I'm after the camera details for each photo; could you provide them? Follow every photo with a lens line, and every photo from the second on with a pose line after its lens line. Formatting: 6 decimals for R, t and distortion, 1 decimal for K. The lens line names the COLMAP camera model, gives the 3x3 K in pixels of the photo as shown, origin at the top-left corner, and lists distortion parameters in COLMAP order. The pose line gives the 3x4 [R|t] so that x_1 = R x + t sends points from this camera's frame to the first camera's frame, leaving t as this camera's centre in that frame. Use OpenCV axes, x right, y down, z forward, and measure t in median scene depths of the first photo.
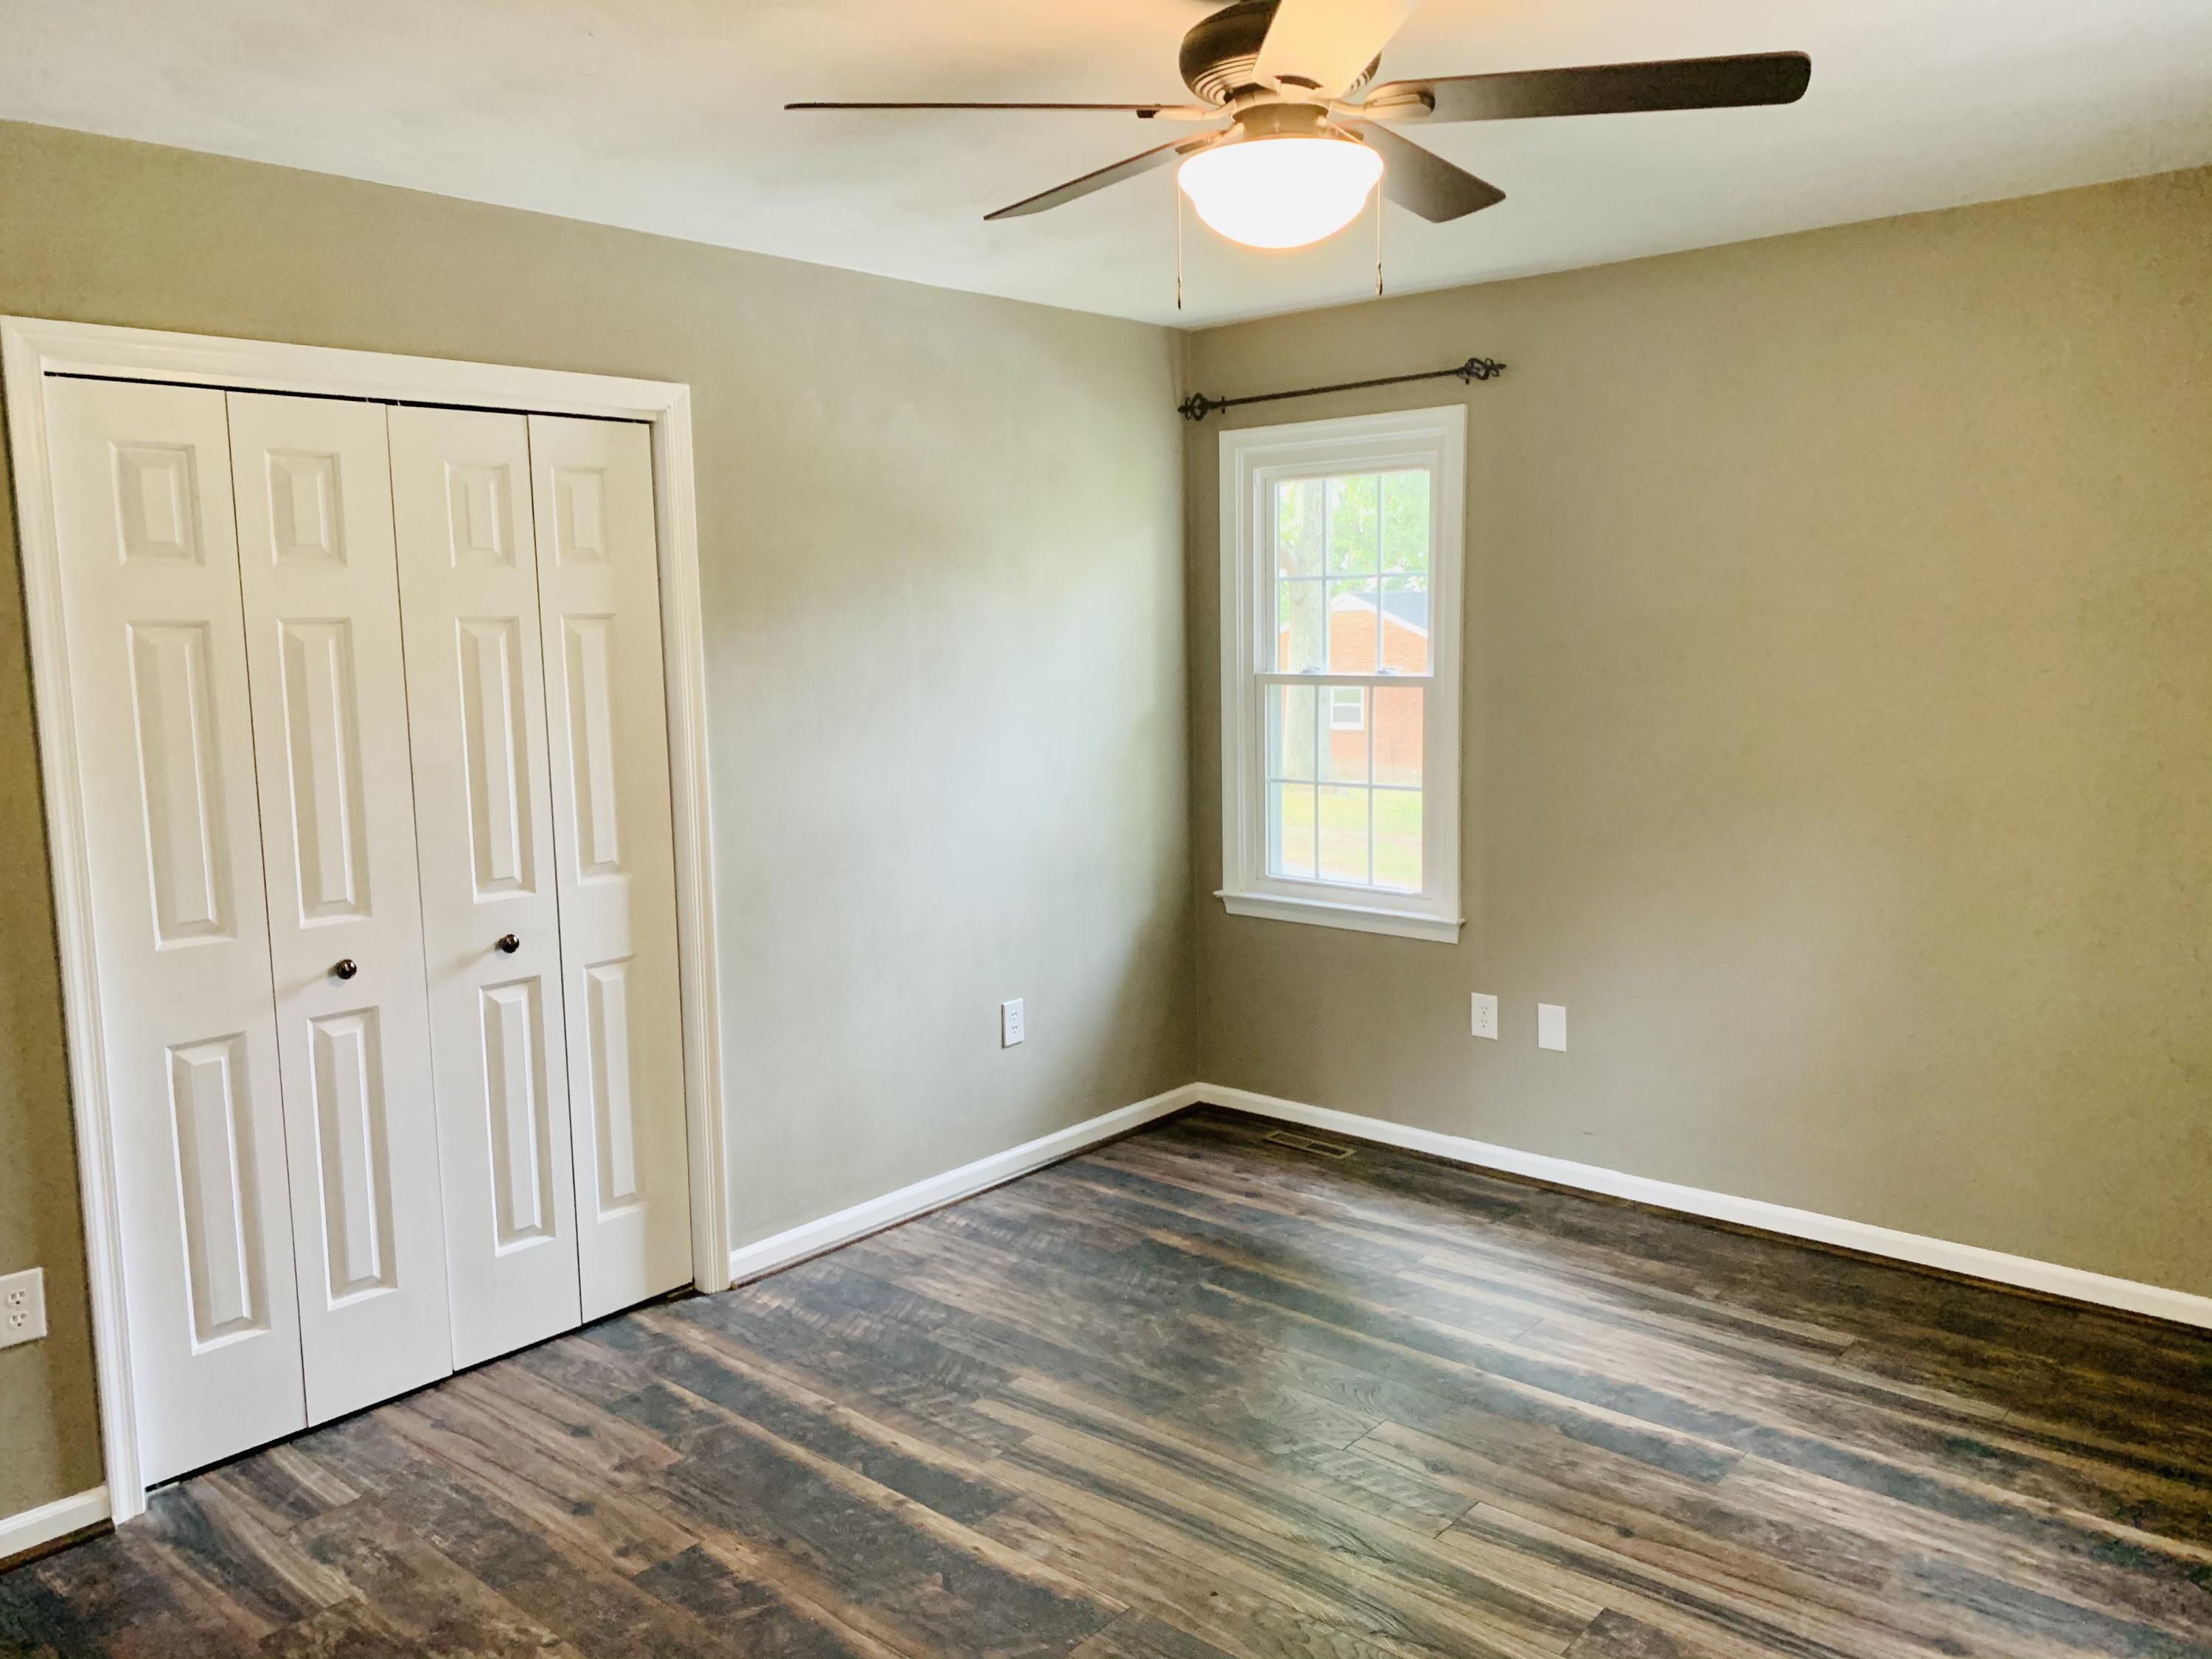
lens RADIAL K [[1664.4, 0, 1109.3], [0, 1664.4, 792.4], [0, 0, 1]] dist [-0.000217, -0.004238]
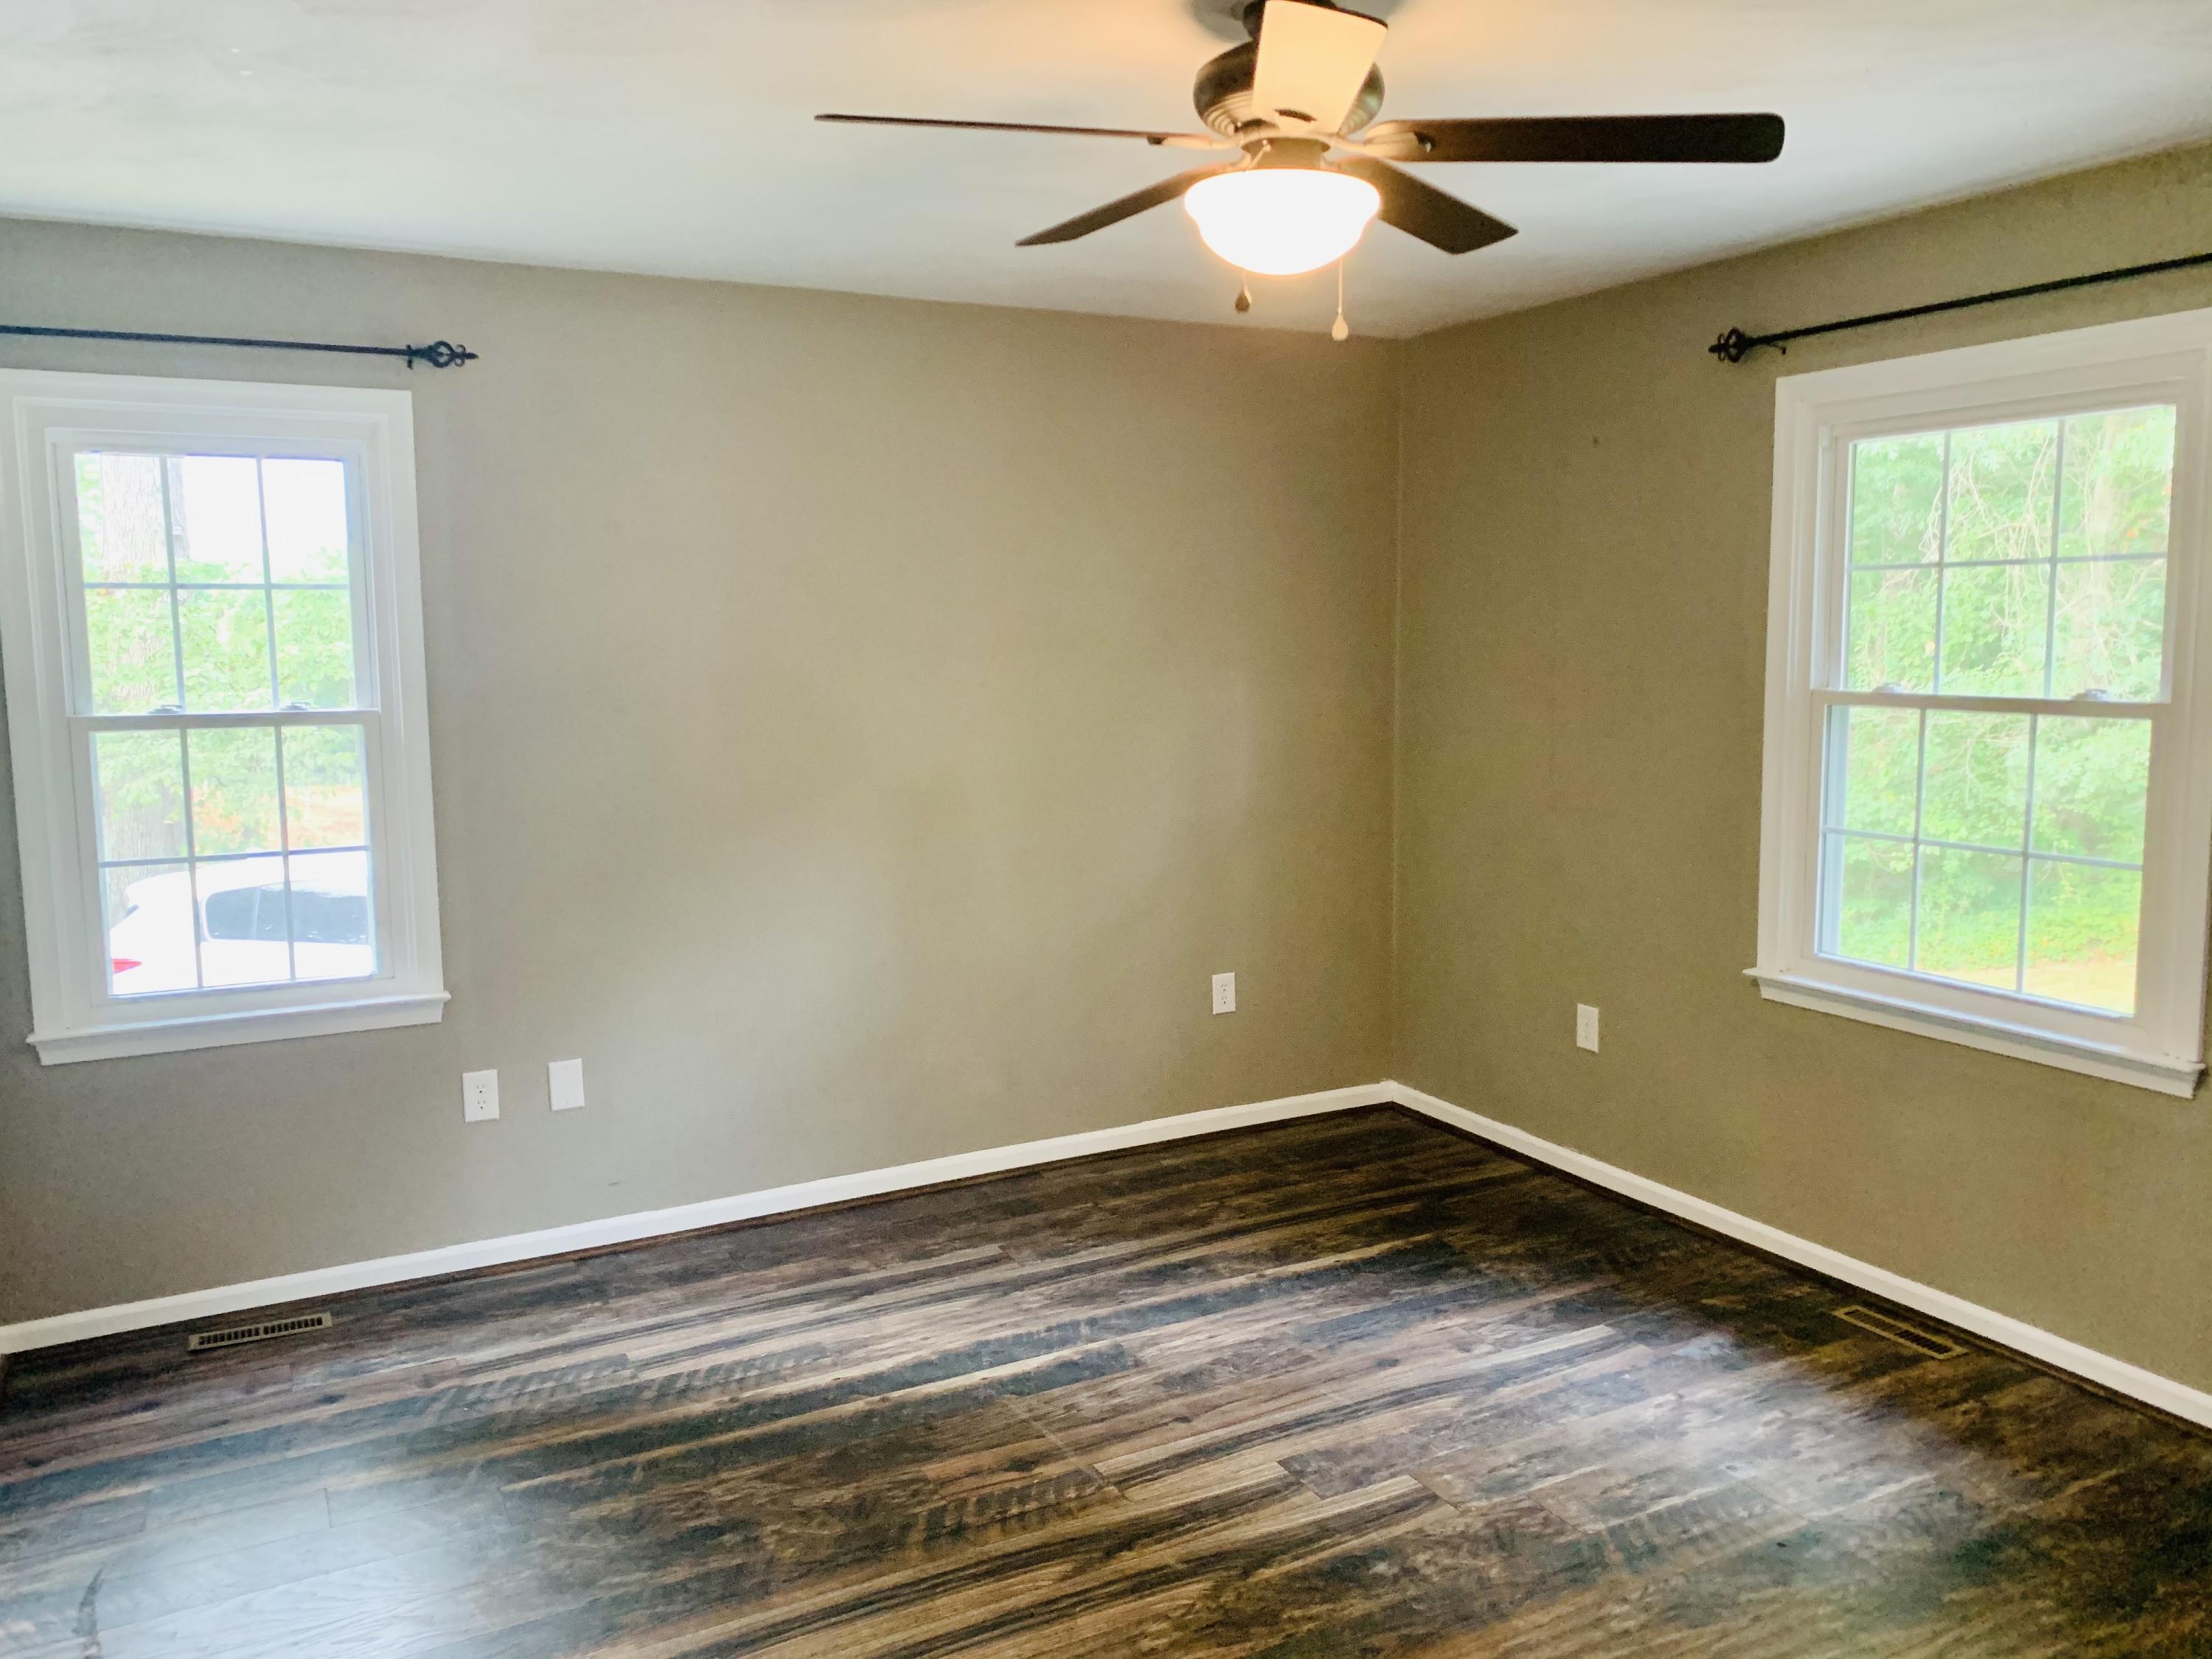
lens RADIAL K [[1676.6, 0, 1112.4], [0, 1676.6, 808.2], [0, 0, 1]] dist [0.008207, -0.006944]
pose [[0.373697, -0.099971, 0.922148, -0.550527], [0.113900, 0.991597, 0.061343, -0.038931], [-0.920531, 0.082109, 0.381944, 0.422626]]
